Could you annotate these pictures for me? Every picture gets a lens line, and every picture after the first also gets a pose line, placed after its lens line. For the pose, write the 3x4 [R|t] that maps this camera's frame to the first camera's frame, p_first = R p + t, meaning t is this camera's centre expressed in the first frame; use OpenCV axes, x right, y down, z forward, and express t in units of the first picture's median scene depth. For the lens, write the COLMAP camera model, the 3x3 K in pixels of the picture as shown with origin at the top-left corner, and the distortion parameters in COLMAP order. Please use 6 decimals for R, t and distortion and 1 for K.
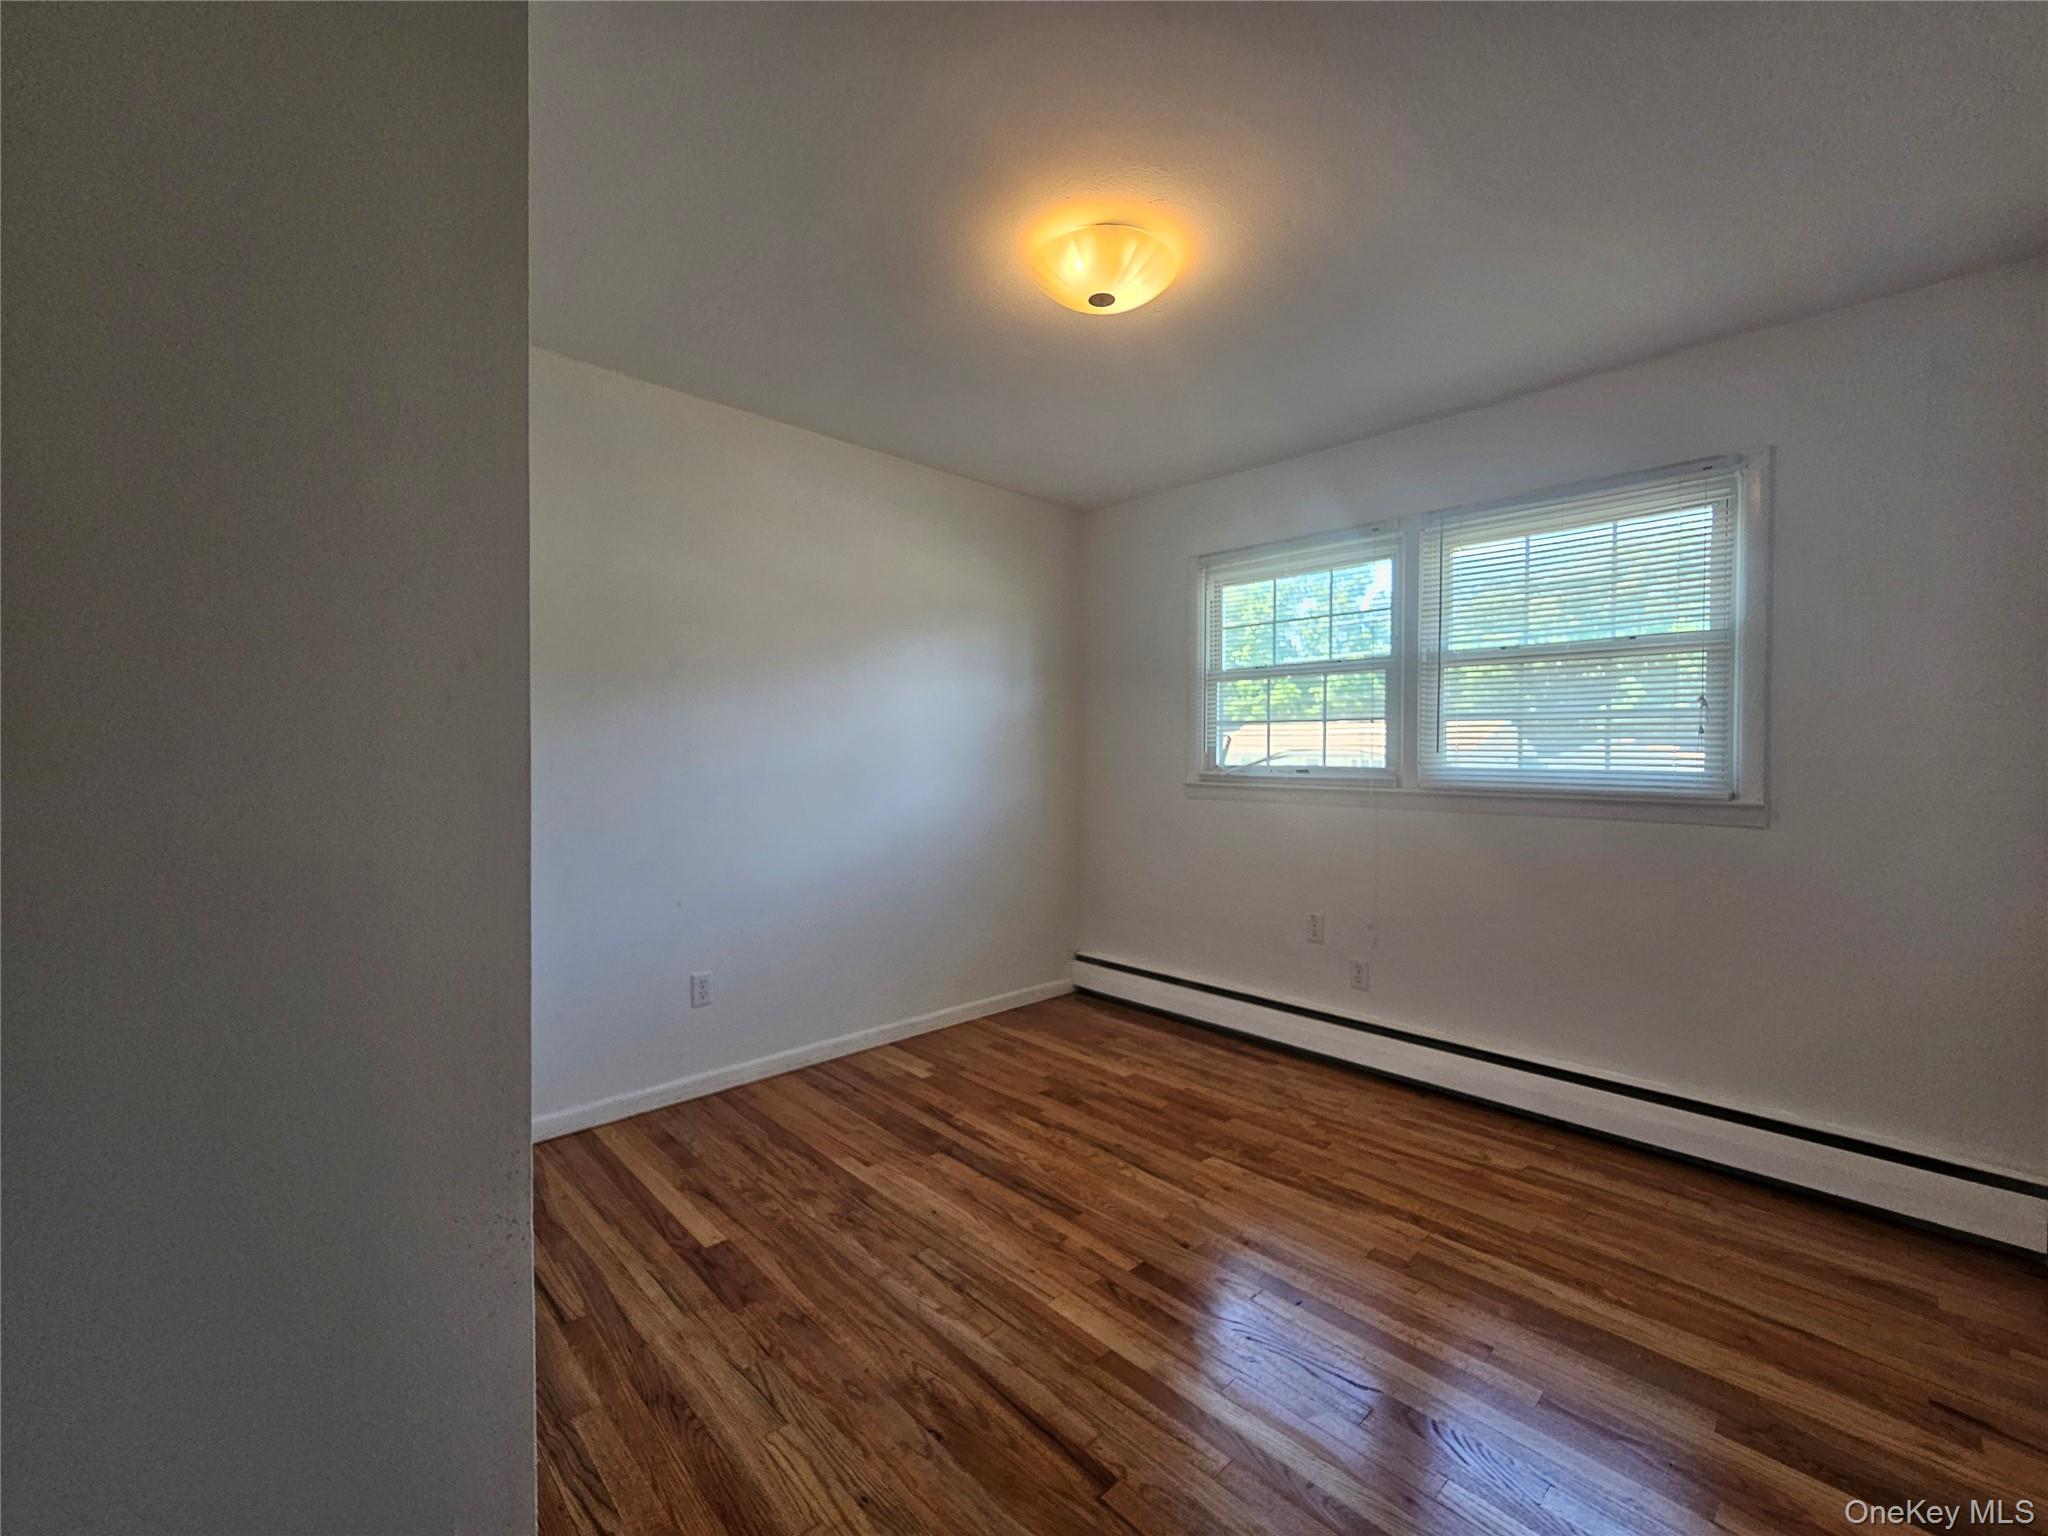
lens RADIAL K [[838.6, 0, 1026.2], [0, 838.6, 765.8], [0, 0, 1]] dist [-0.001359, 0.000237]
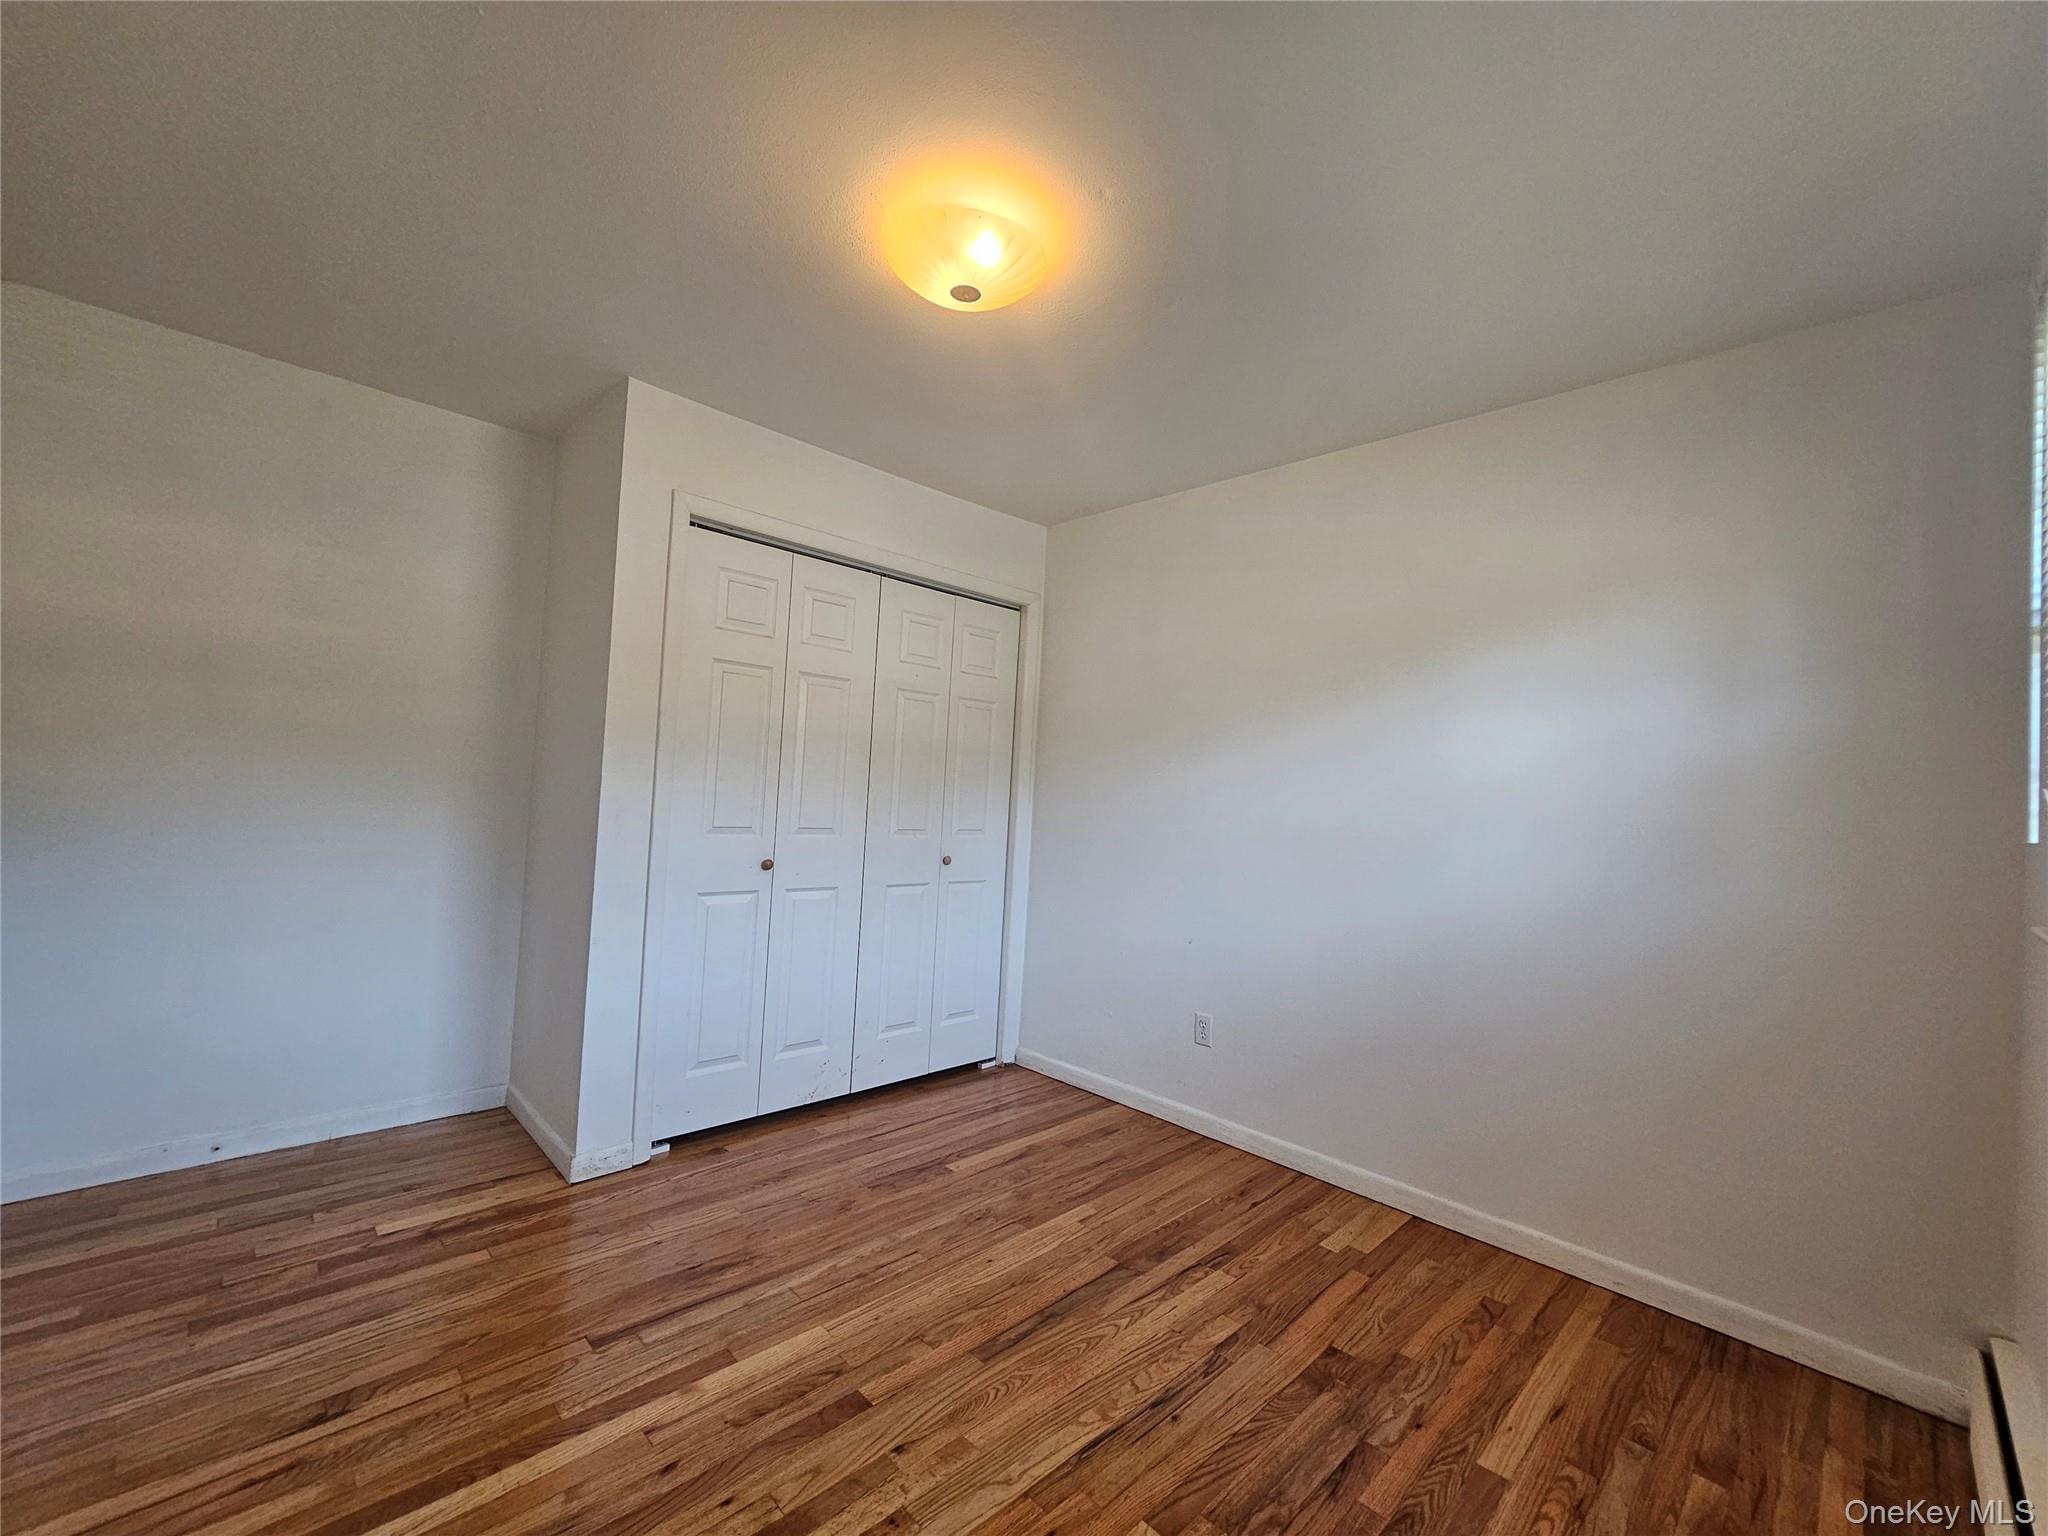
lens RADIAL K [[838.6, 0, 1027.5], [0, 838.6, 770.7], [0, 0, 1]] dist [-0.001359, 0.000237]
pose [[0.025446, -0.027837, -0.999289, 0.717916], [-0.068832, 0.997191, -0.029532, -0.008753], [0.997304, 0.069535, 0.023458, 0.798322]]
